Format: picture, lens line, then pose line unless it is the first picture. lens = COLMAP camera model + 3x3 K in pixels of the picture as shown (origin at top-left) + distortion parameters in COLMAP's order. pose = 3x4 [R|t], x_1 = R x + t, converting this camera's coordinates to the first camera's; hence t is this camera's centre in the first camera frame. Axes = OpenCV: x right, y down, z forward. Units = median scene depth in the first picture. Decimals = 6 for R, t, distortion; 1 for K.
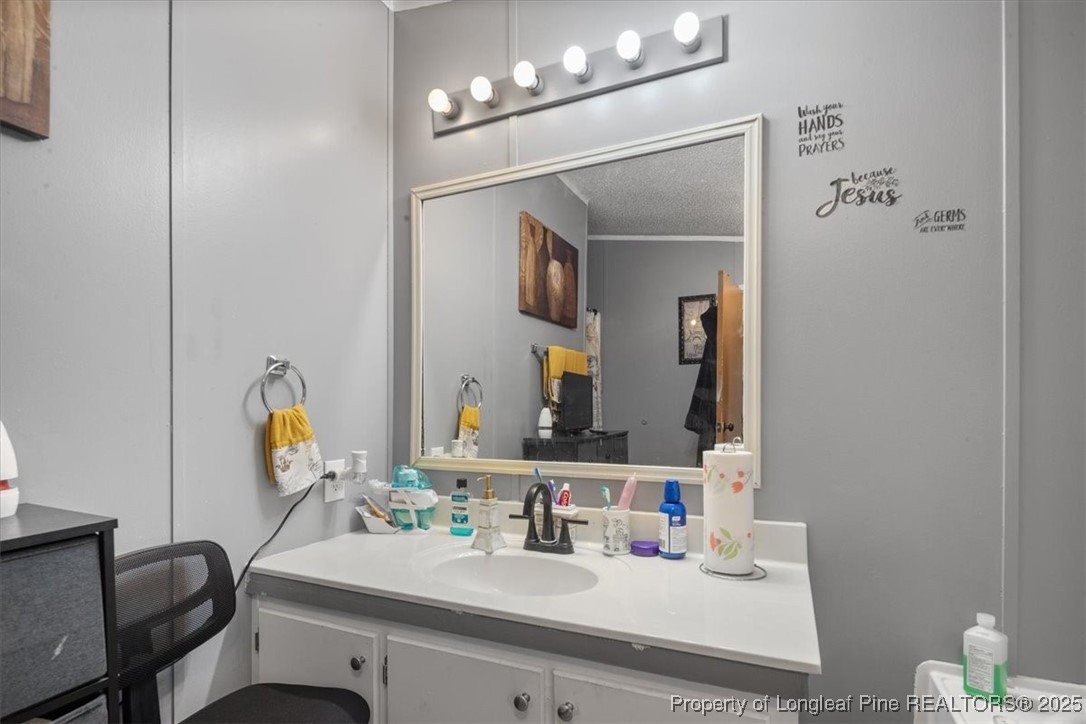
lens RADIAL K [[531.7, 0, 543.0], [0, 531.7, 362.0], [0, 0, 1]] dist [0.009305, -0.000185]
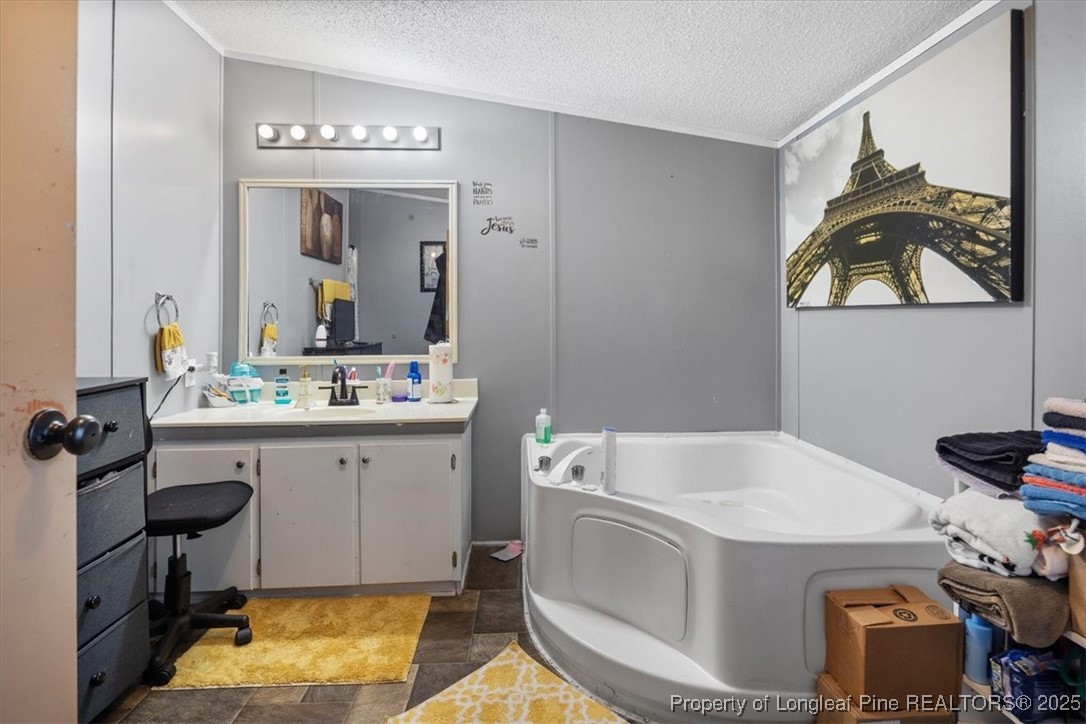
lens RADIAL K [[531.7, 0, 543.0], [0, 531.7, 362.0], [0, 0, 1]] dist [0.009305, -0.000185]
pose [[0.891621, -0.036048, 0.451346, -0.191990], [-0.033551, 0.988825, 0.145254, -0.065793], [-0.451538, -0.144655, 0.880448, -0.827880]]
